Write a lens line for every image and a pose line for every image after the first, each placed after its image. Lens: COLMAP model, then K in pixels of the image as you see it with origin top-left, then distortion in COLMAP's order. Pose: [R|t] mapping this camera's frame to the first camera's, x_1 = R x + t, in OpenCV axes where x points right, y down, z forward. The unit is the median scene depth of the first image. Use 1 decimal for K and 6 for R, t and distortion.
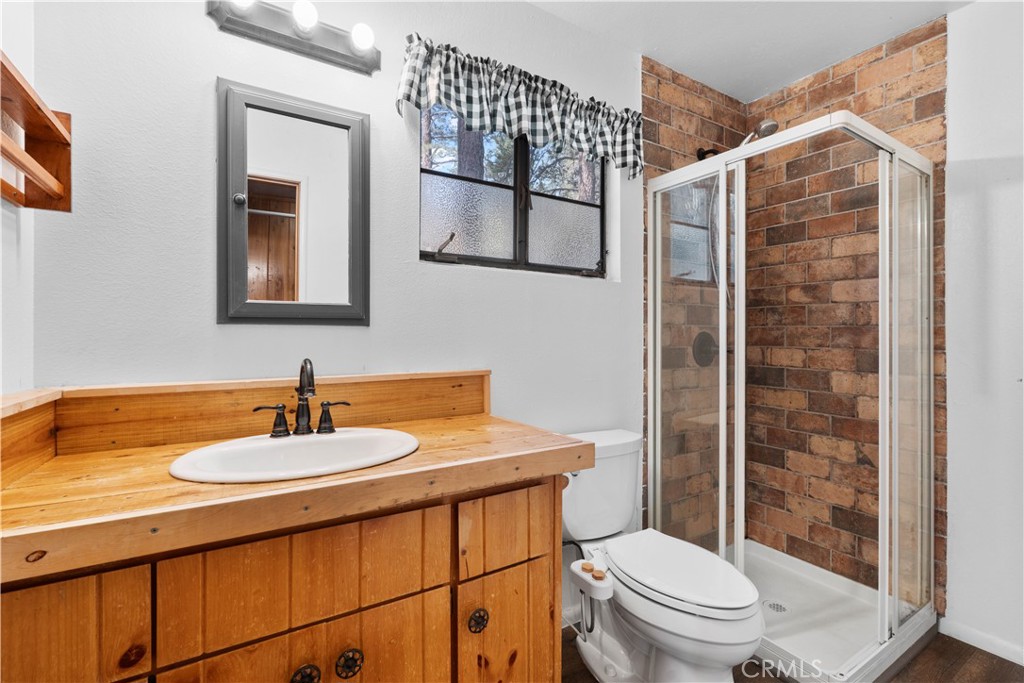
lens RADIAL K [[453.6, 0, 519.4], [0, 453.6, 335.0], [0, 0, 1]] dist [-0.007350, 0.000978]
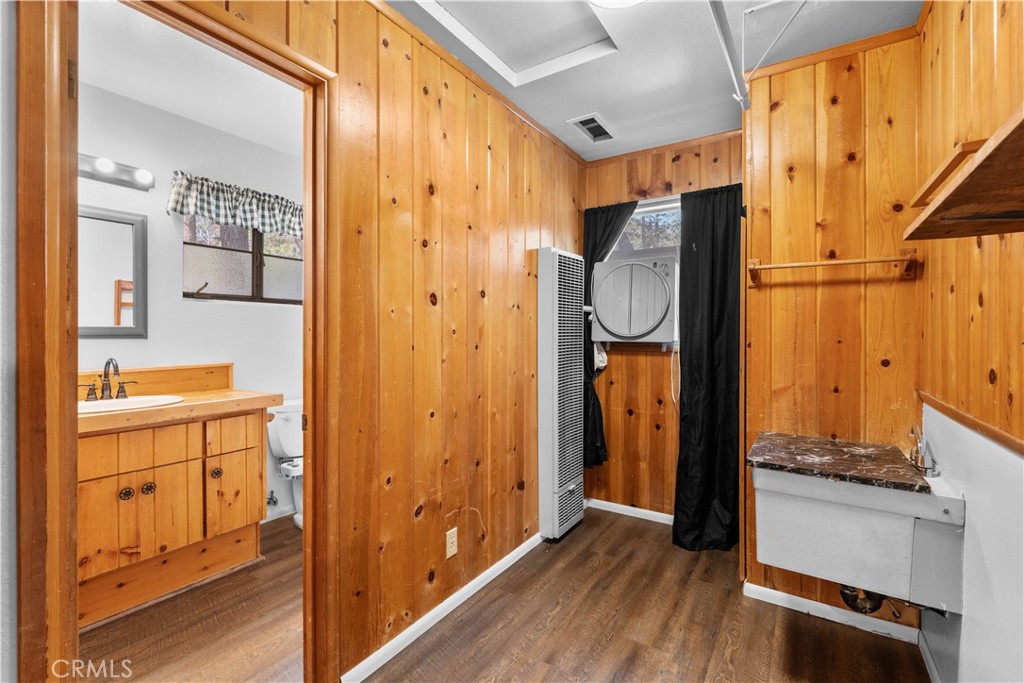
lens RADIAL K [[453.6, 0, 525.6], [0, 453.6, 333.1], [0, 0, 1]] dist [-0.007350, 0.000978]
pose [[0.903736, -0.002787, 0.428080, 0.221442], [0.001448, 0.999993, 0.003451, -0.043361], [-0.428087, -0.002499, 0.903734, -1.110442]]
